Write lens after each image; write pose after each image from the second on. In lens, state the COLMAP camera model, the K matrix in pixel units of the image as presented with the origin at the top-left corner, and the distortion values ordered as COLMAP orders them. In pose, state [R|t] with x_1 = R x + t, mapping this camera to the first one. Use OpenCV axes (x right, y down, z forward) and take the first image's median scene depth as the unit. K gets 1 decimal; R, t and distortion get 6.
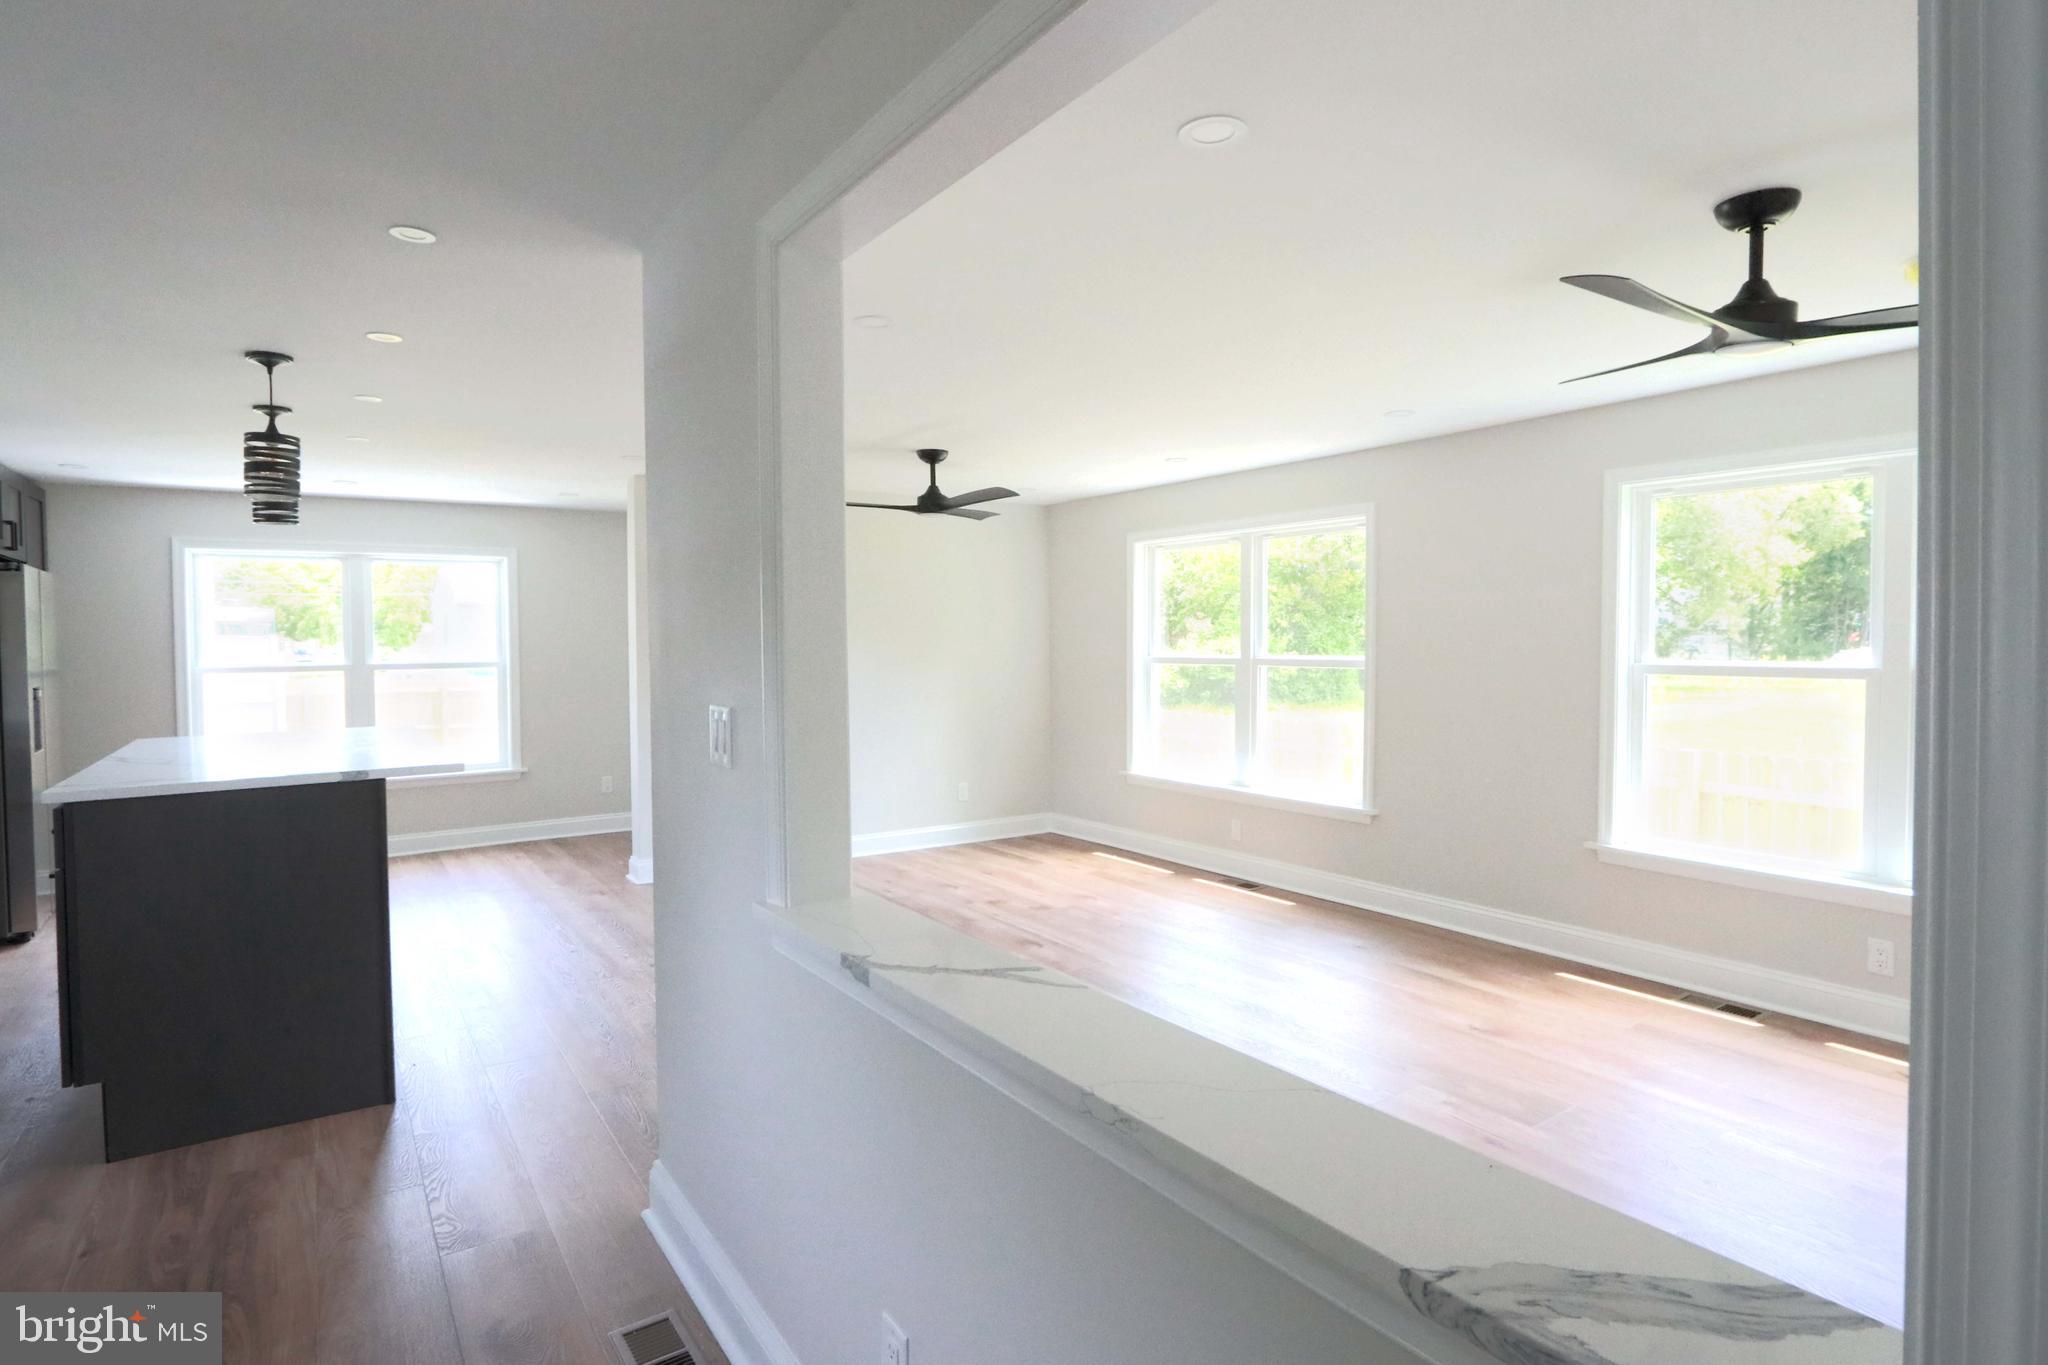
lens RADIAL K [[1054.9, 0, 1014.8], [0, 1054.9, 662.2], [0, 0, 1]] dist [-0.019457, 0.004360]
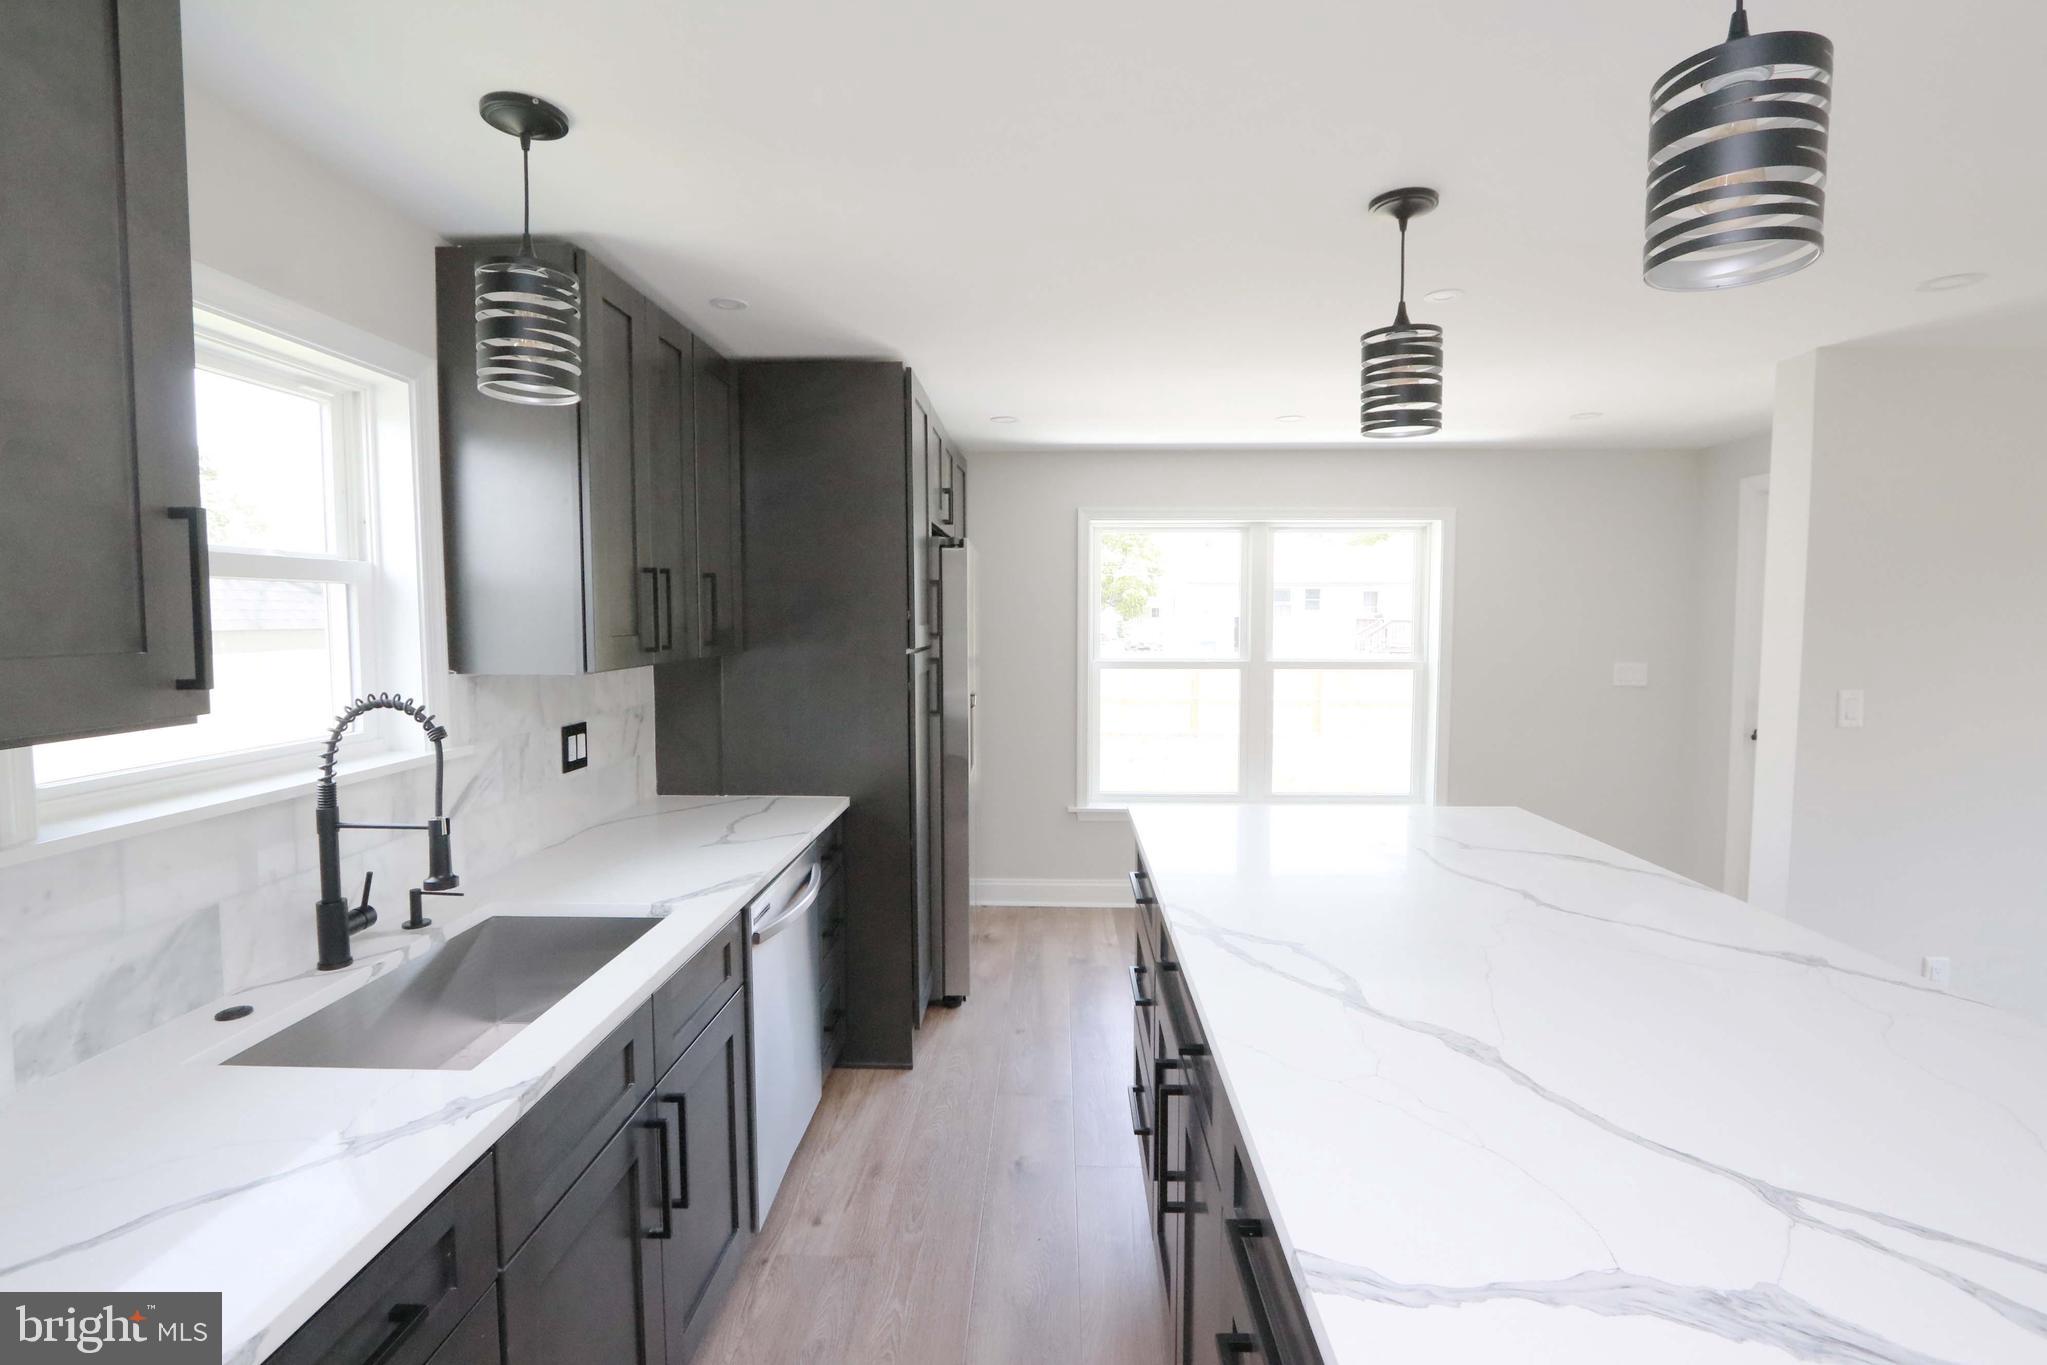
lens RADIAL K [[947.3, 0, 1020.4], [0, 947.3, 668.2], [0, 0, 1]] dist [-0.014118, -0.000318]
pose [[0.807442, 0.044685, -0.588252, -0.493332], [-0.023031, 0.998755, 0.044255, -0.028896], [0.589497, -0.022186, 0.807466, 0.441895]]
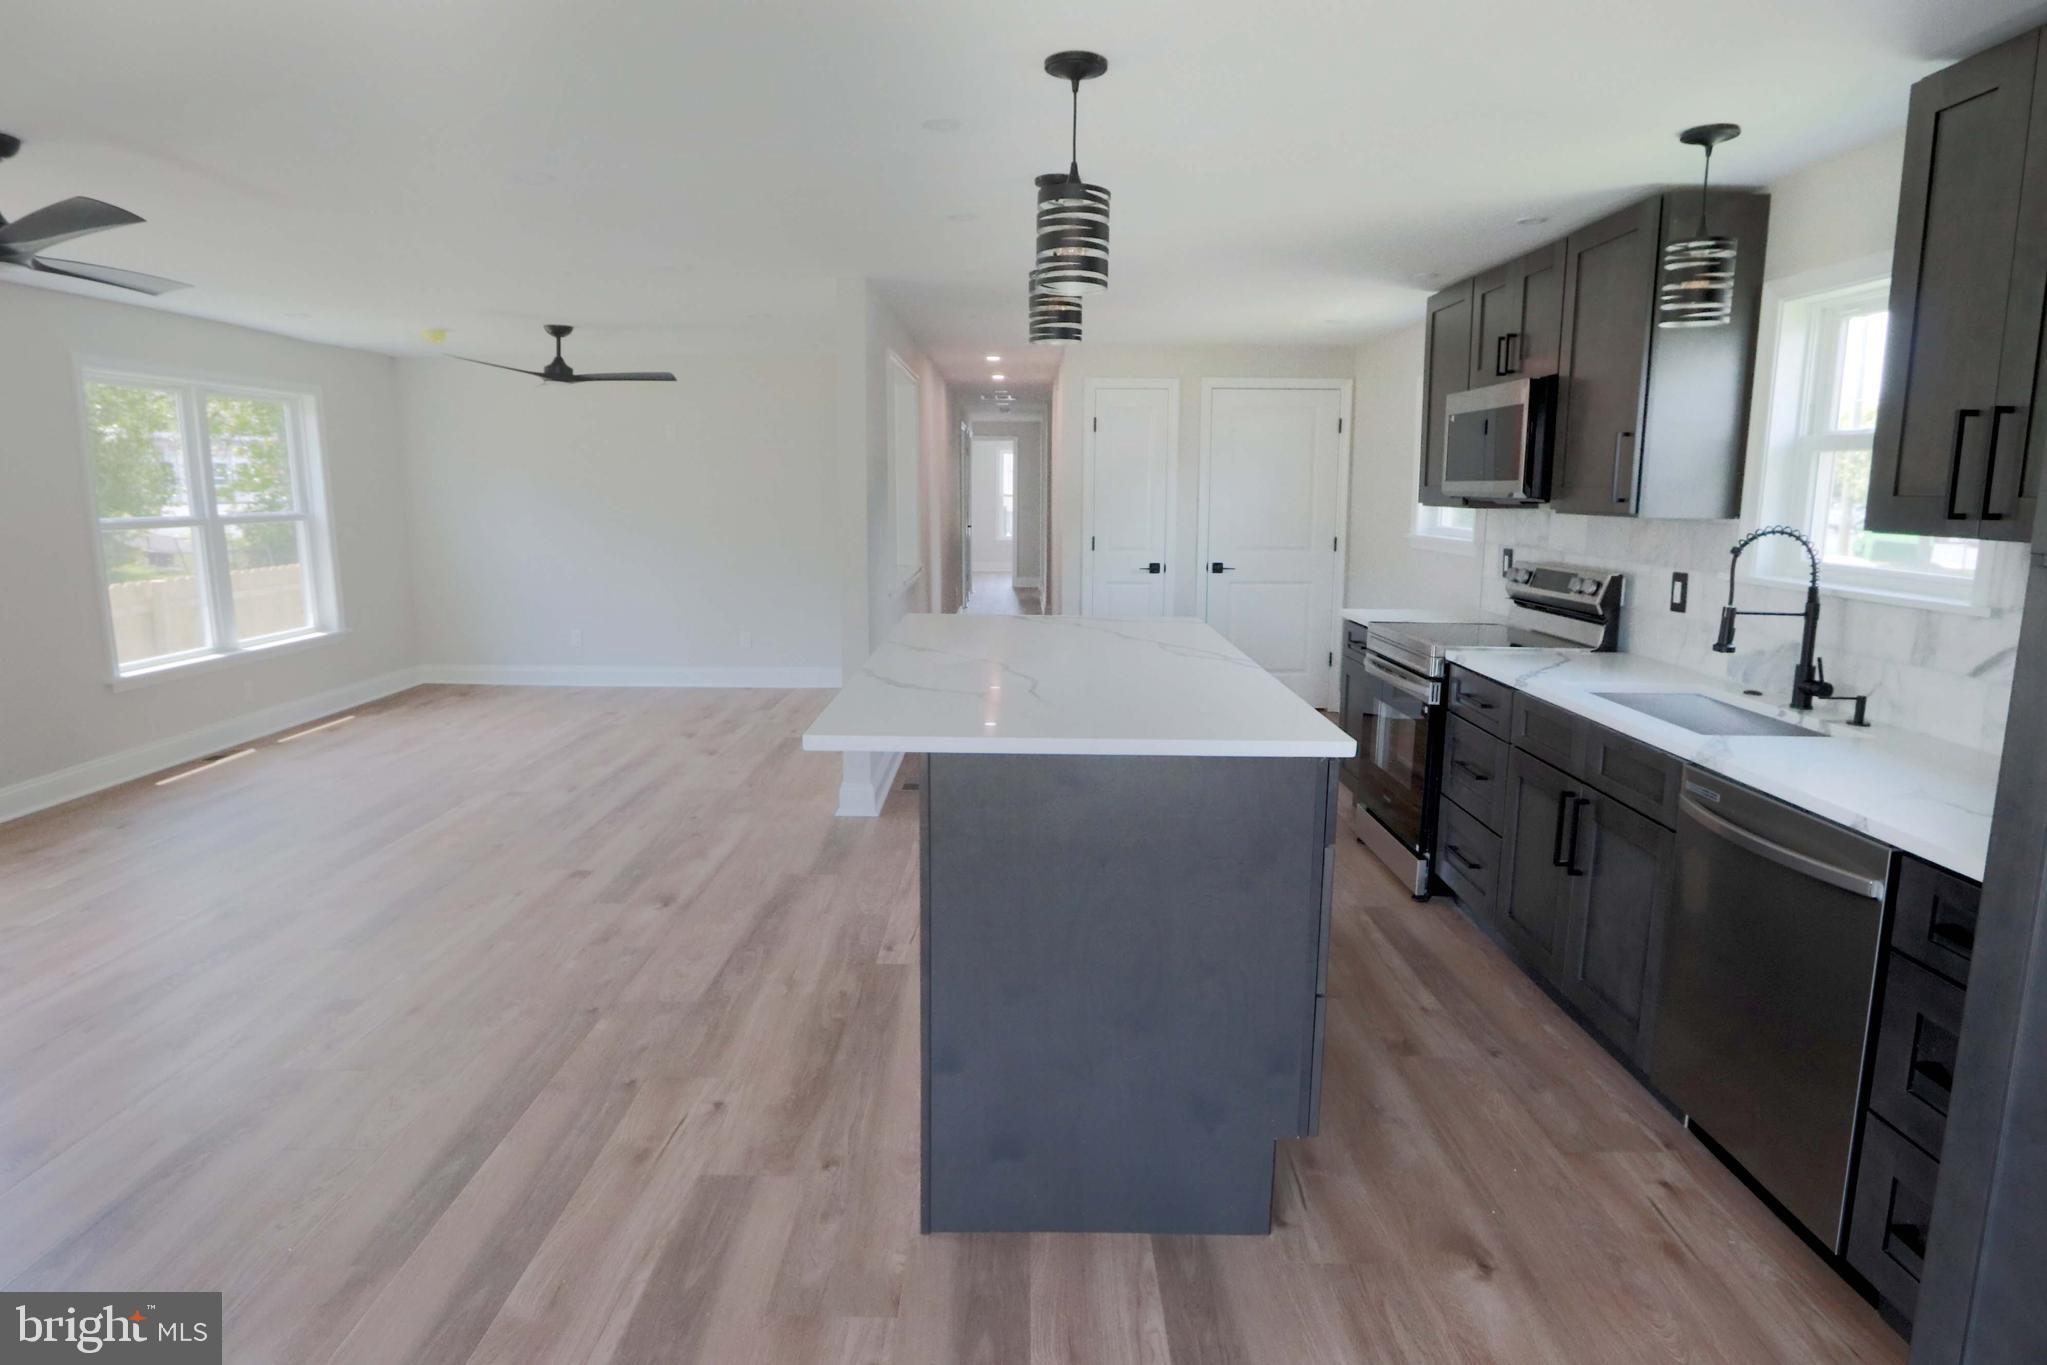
lens RADIAL K [[1142.7, 0, 1018.4], [0, 1142.7, 660.1], [0, 0, 1]] dist [-0.017979, 0.003887]
pose [[-0.825638, -0.083047, 0.558055, -0.870070], [0.015288, 0.985451, 0.169269, -0.037881], [-0.563993, 0.148286, -0.812357, 1.288347]]
